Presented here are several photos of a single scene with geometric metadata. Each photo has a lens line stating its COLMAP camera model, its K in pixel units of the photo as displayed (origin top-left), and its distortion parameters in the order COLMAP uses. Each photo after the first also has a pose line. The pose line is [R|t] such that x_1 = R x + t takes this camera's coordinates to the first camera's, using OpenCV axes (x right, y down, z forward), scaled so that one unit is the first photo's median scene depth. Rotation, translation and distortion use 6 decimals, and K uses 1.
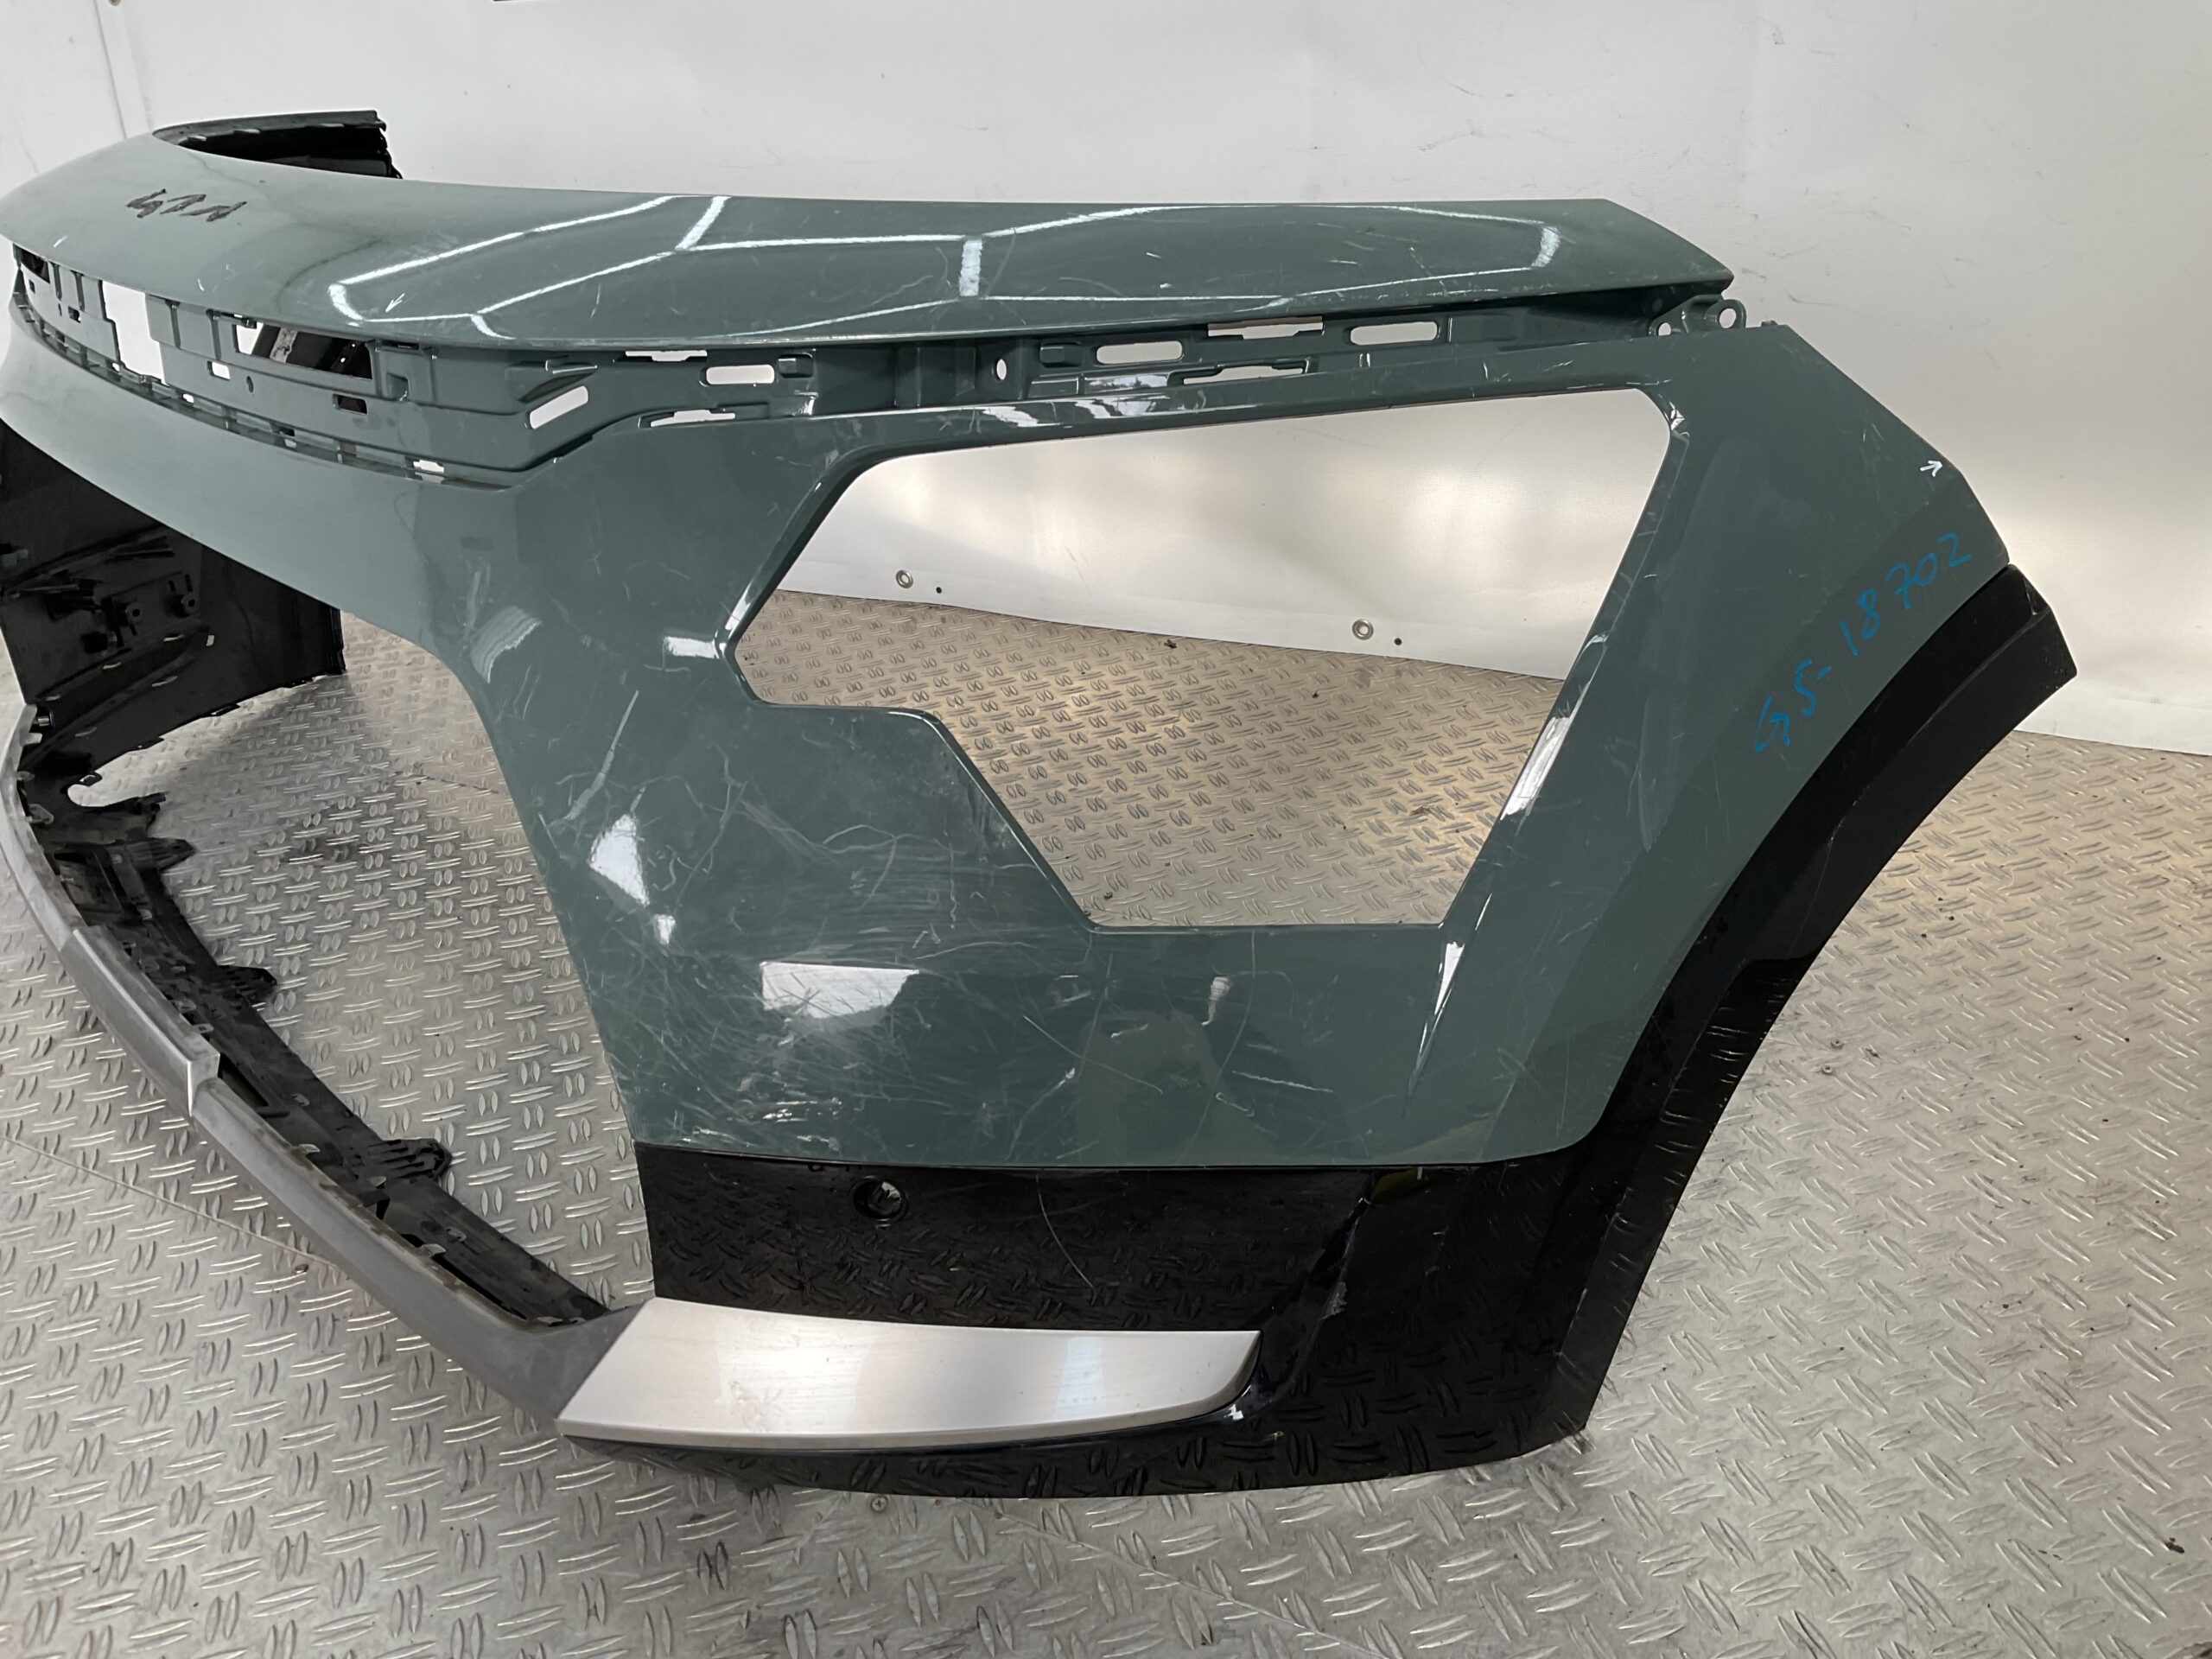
lens RADIAL K [[1808.7, 0, 1115.4], [0, 1808.7, 833.8], [0, 0, 1]] dist [0.080414, -0.142782]
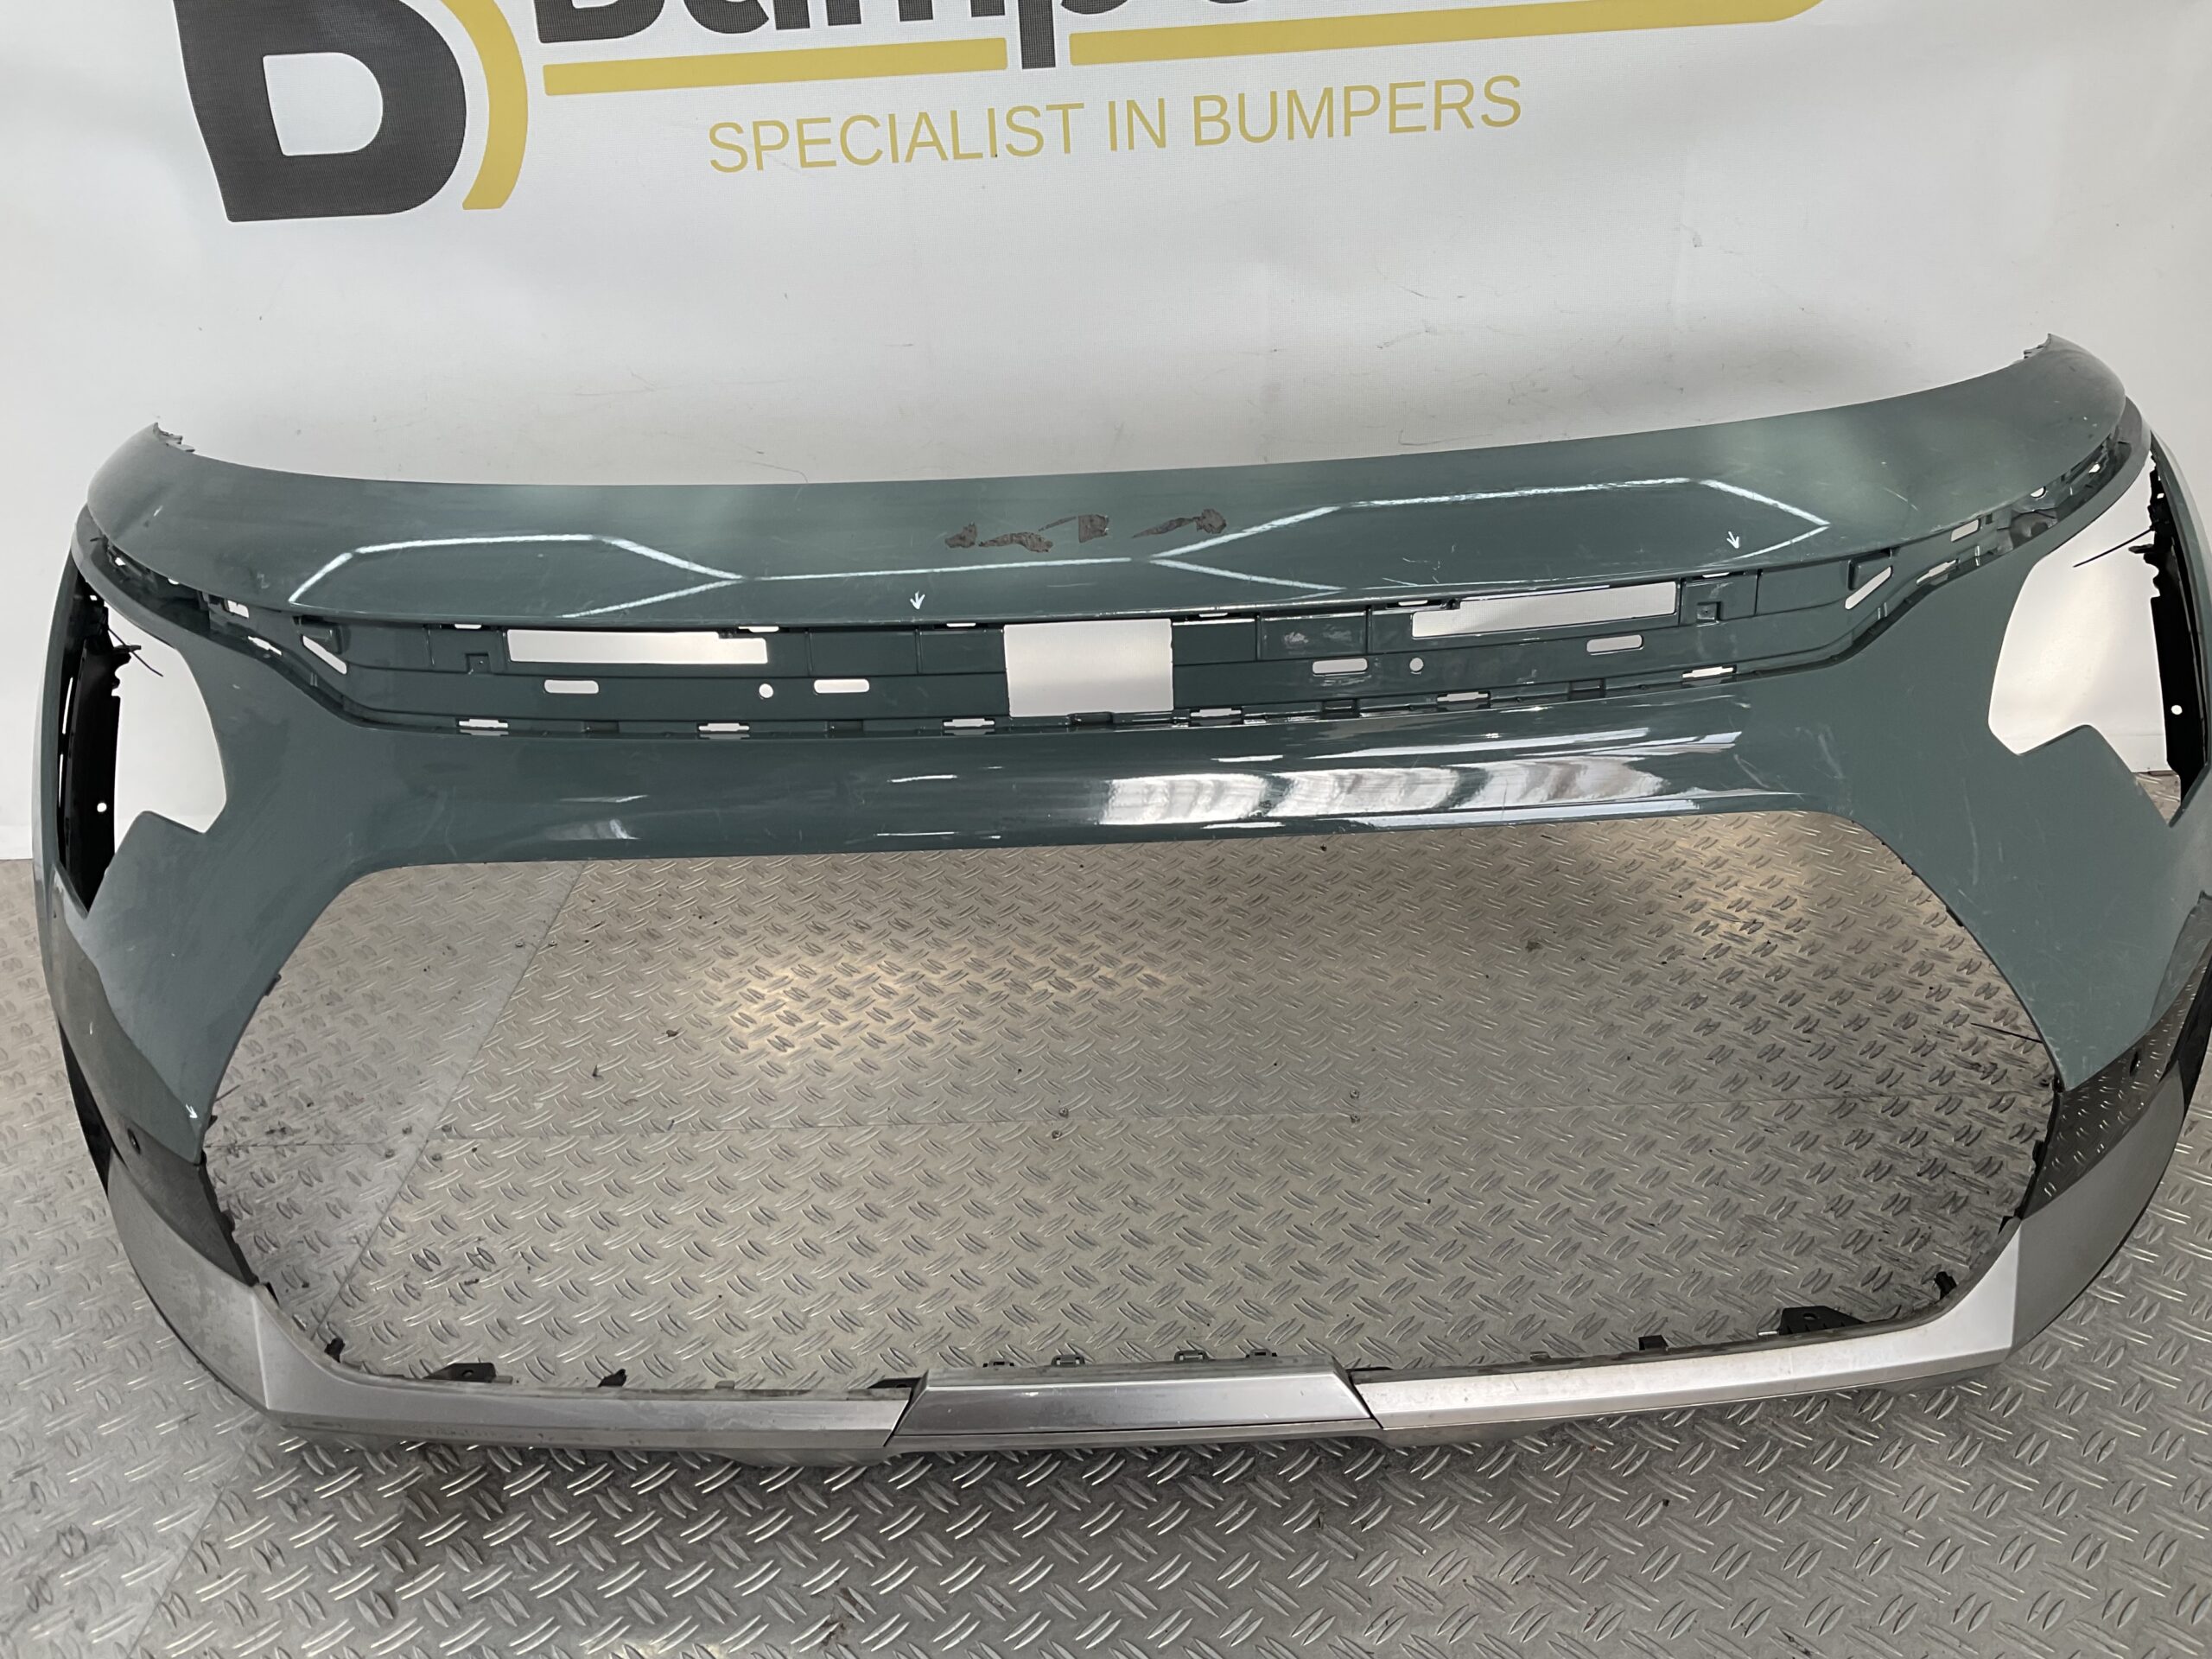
lens RADIAL K [[1808.7, 0, 1106.5], [0, 1808.7, 830.9], [0, 0, 1]] dist [0.080414, -0.142782]
pose [[0.896705, -0.185464, 0.401901, -0.917759], [0.193048, 0.980944, 0.021950, -0.289135], [-0.398313, 0.057903, 0.915420, 0.178065]]
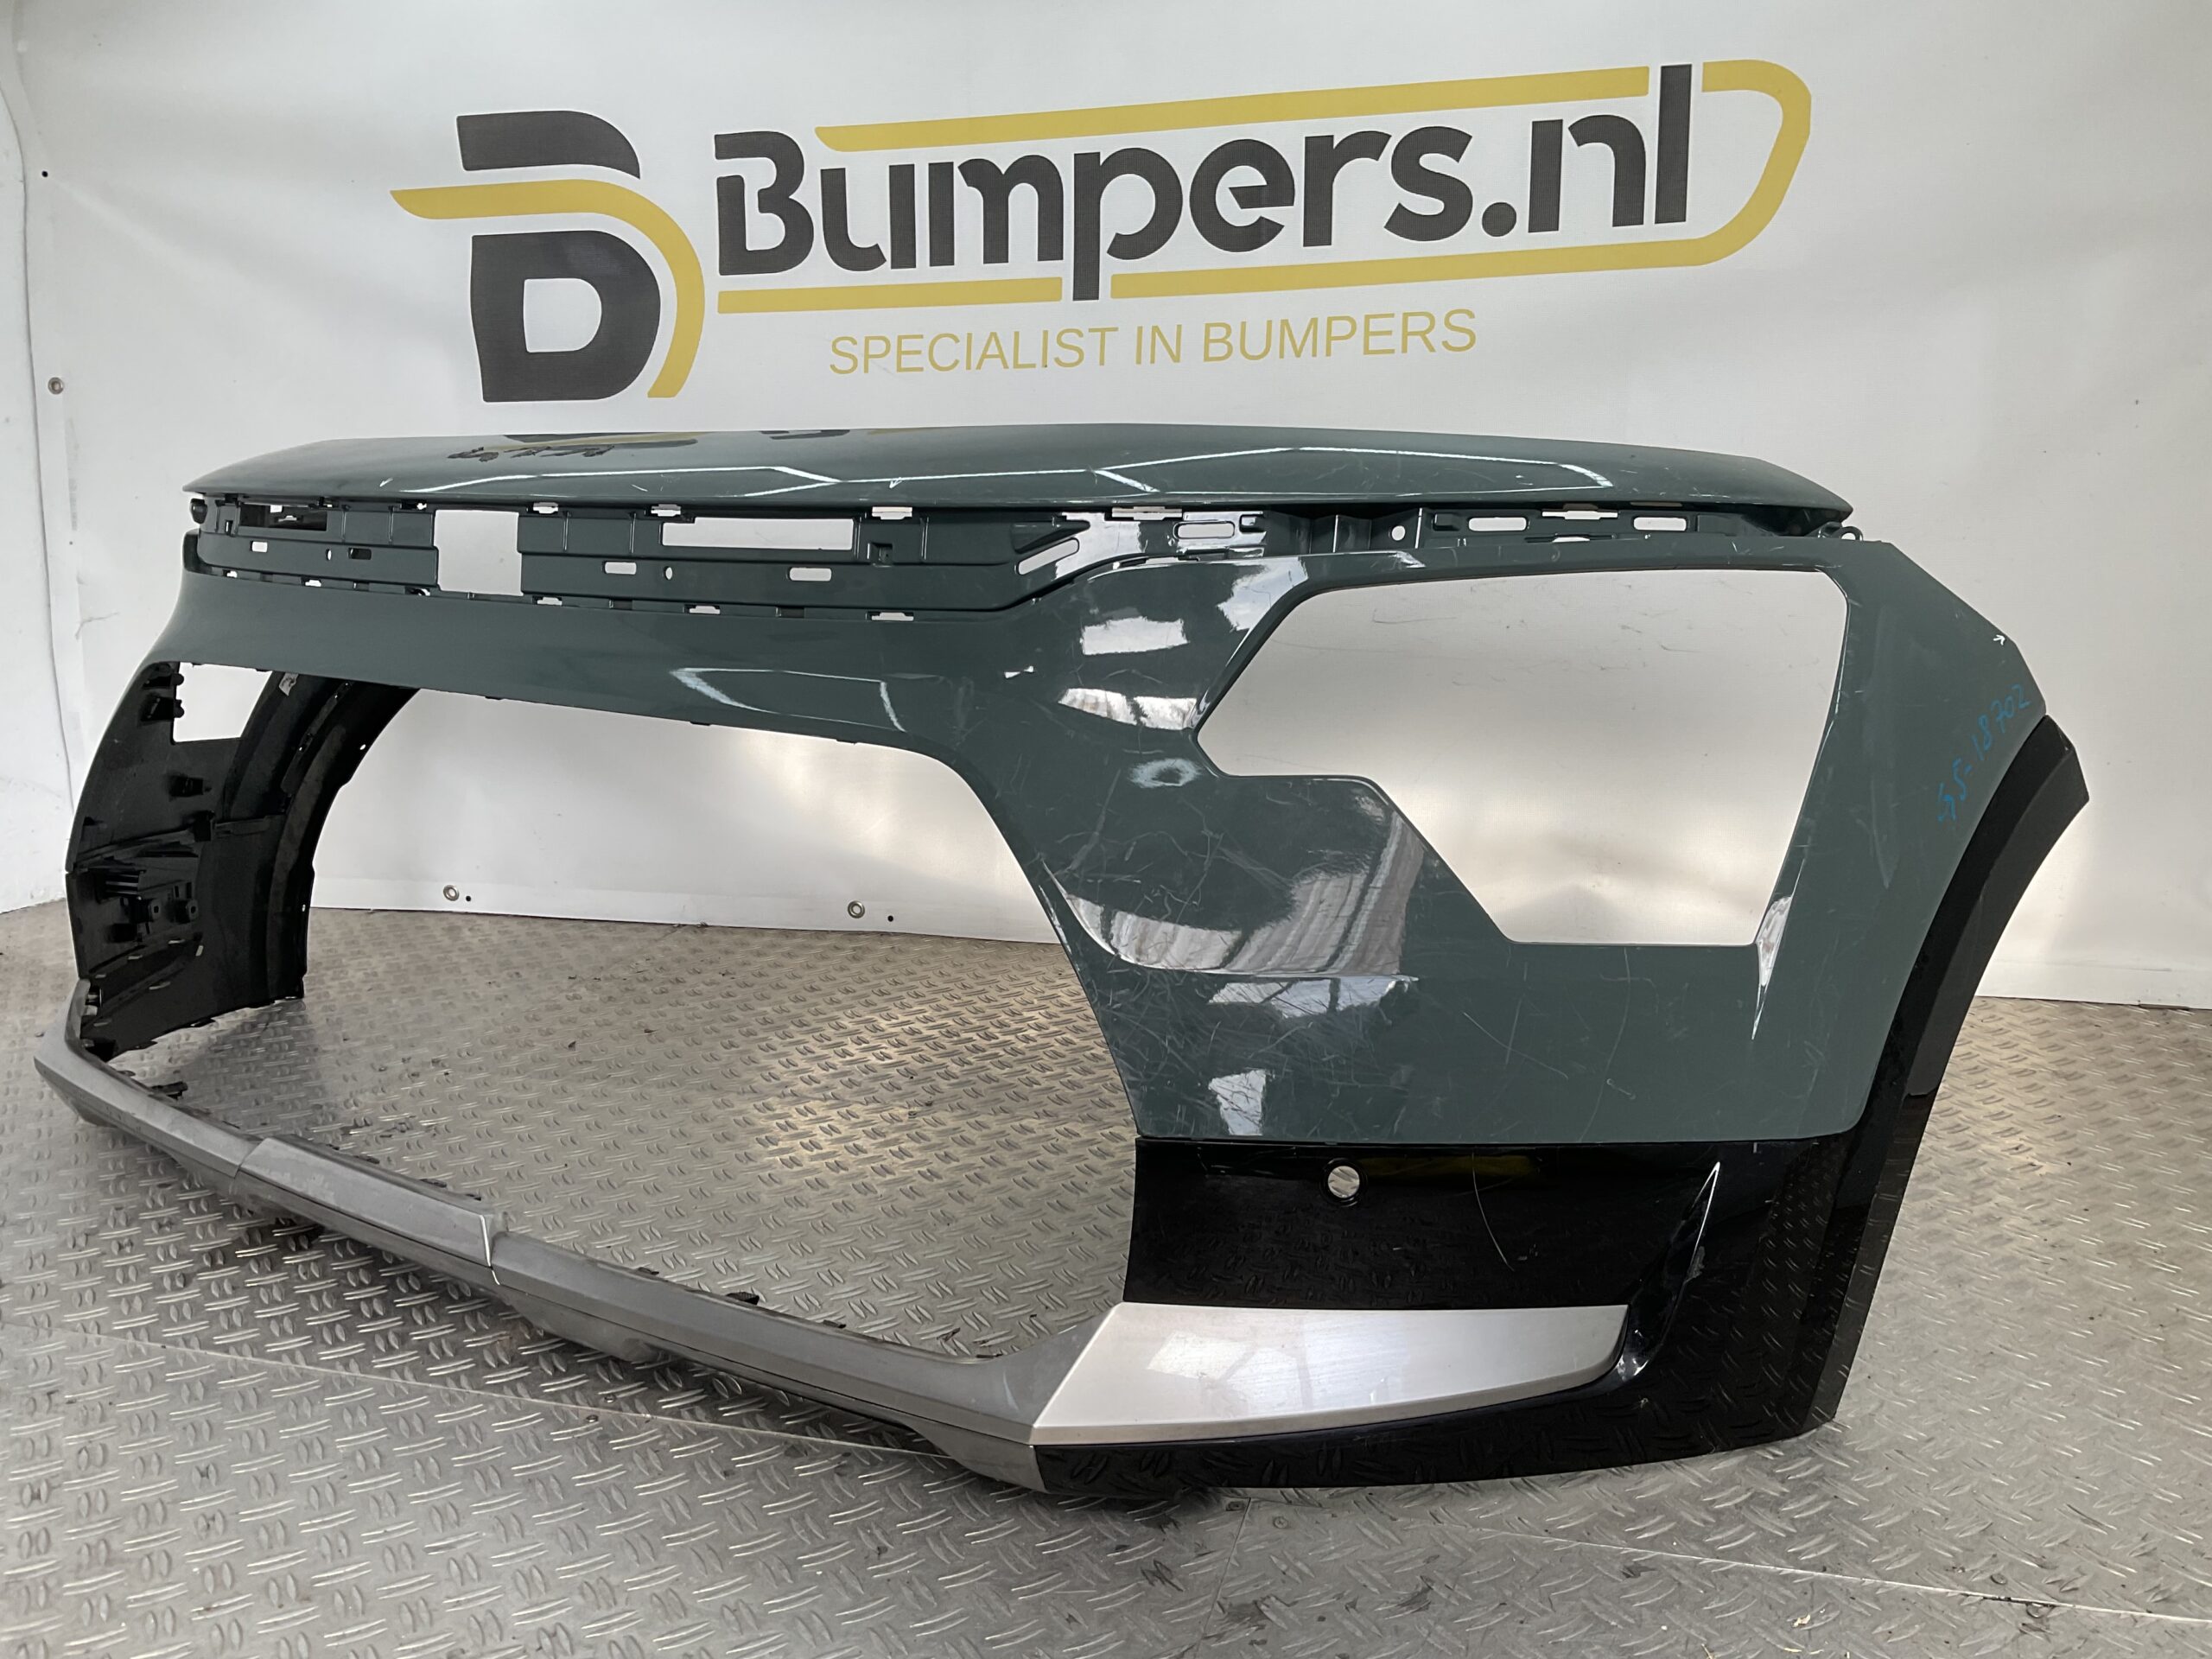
lens RADIAL K [[1808.7, 0, 1107.0], [0, 1808.7, 832.5], [0, 0, 1]] dist [0.080414, -0.142782]
pose [[0.975502, 0.011159, 0.219708, -0.527609], [0.049712, 0.961698, -0.269566, 0.286031], [-0.214301, 0.273884, 0.937583, -0.133477]]
